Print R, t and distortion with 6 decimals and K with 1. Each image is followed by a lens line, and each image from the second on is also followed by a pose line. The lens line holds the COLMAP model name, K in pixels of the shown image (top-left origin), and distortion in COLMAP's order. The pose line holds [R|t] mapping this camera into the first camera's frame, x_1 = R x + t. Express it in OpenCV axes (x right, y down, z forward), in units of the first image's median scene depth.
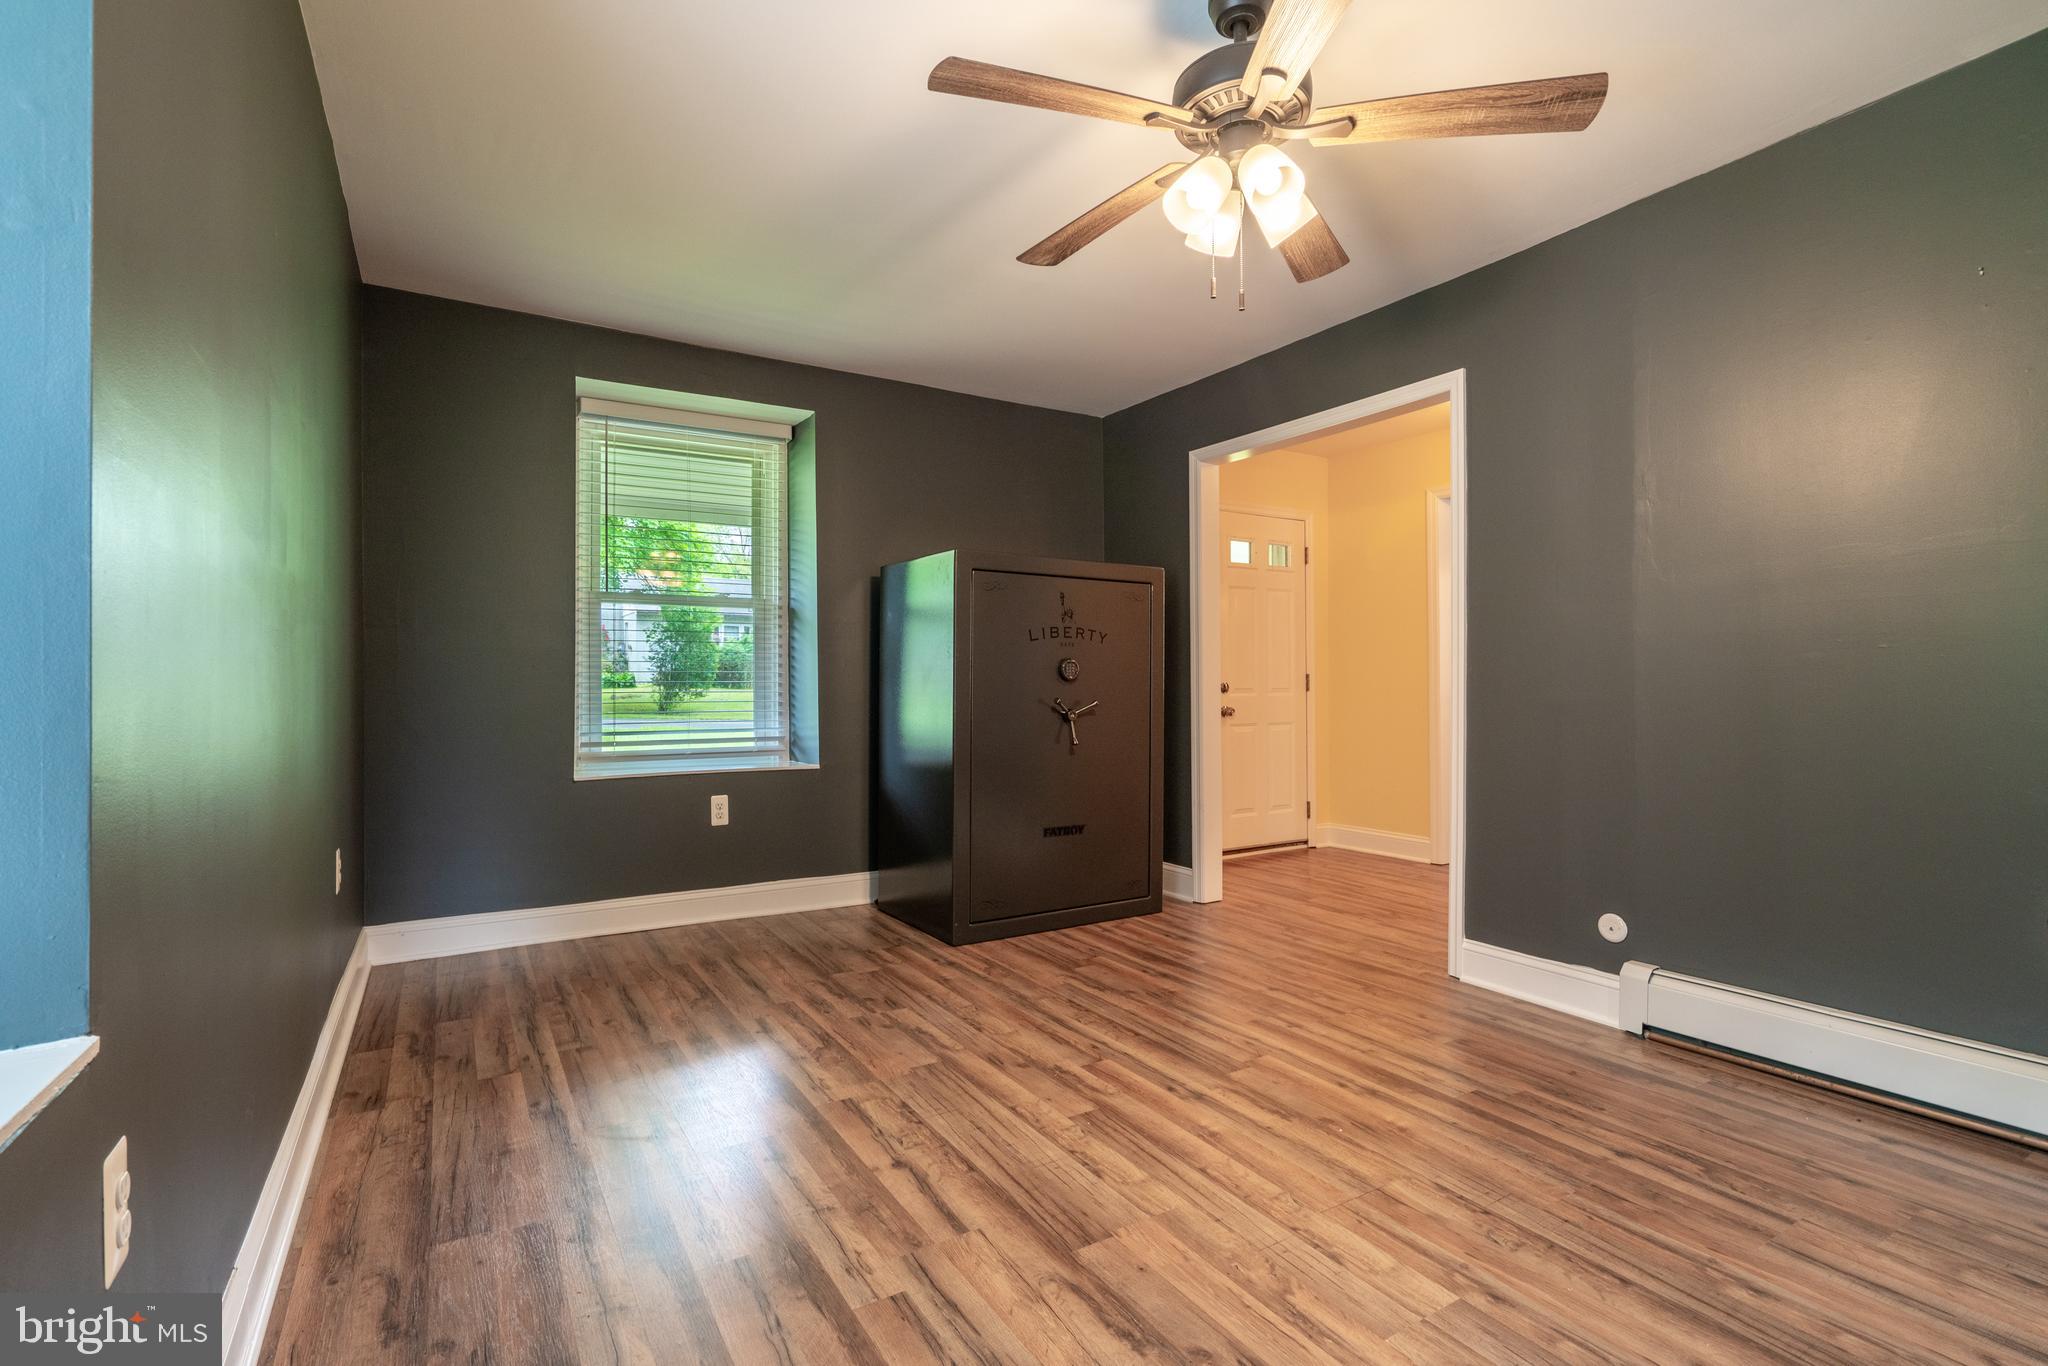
lens RADIAL K [[929.7, 0, 973.2], [0, 929.7, 691.4], [0, 0, 1]] dist [-0.010830, 0.003365]
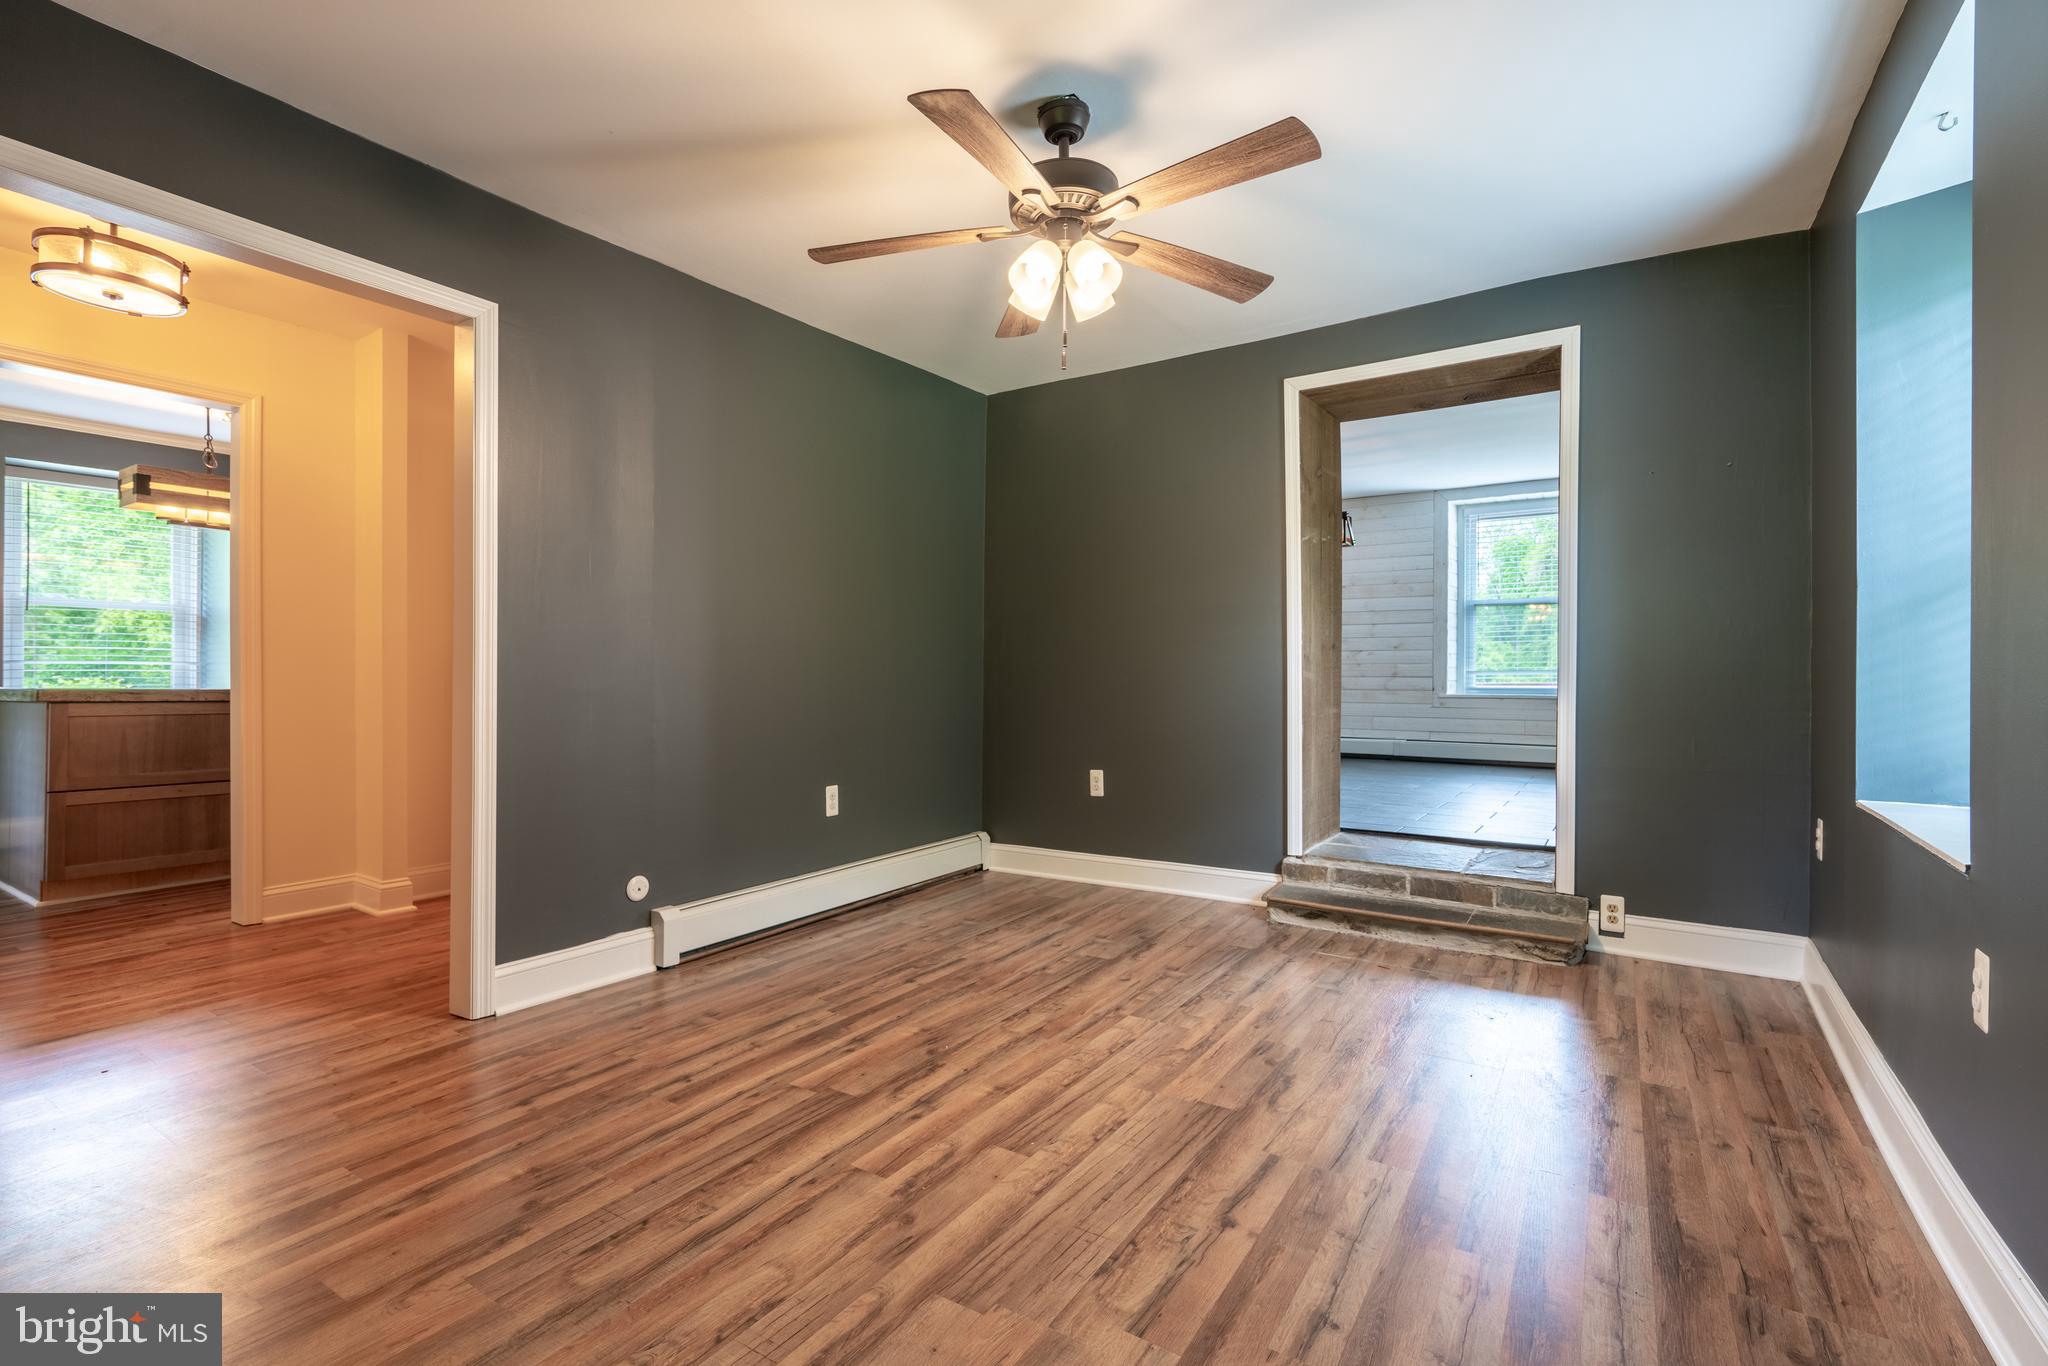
lens RADIAL K [[929.7, 0, 1036.6], [0, 929.7, 670.0], [0, 0, 1]] dist [-0.010830, 0.003365]
pose [[-0.476288, 0.007204, 0.879260, -0.679063], [0.003206, 0.999974, -0.006457, -0.002110], [-0.879283, -0.000257, -0.476299, 1.401938]]
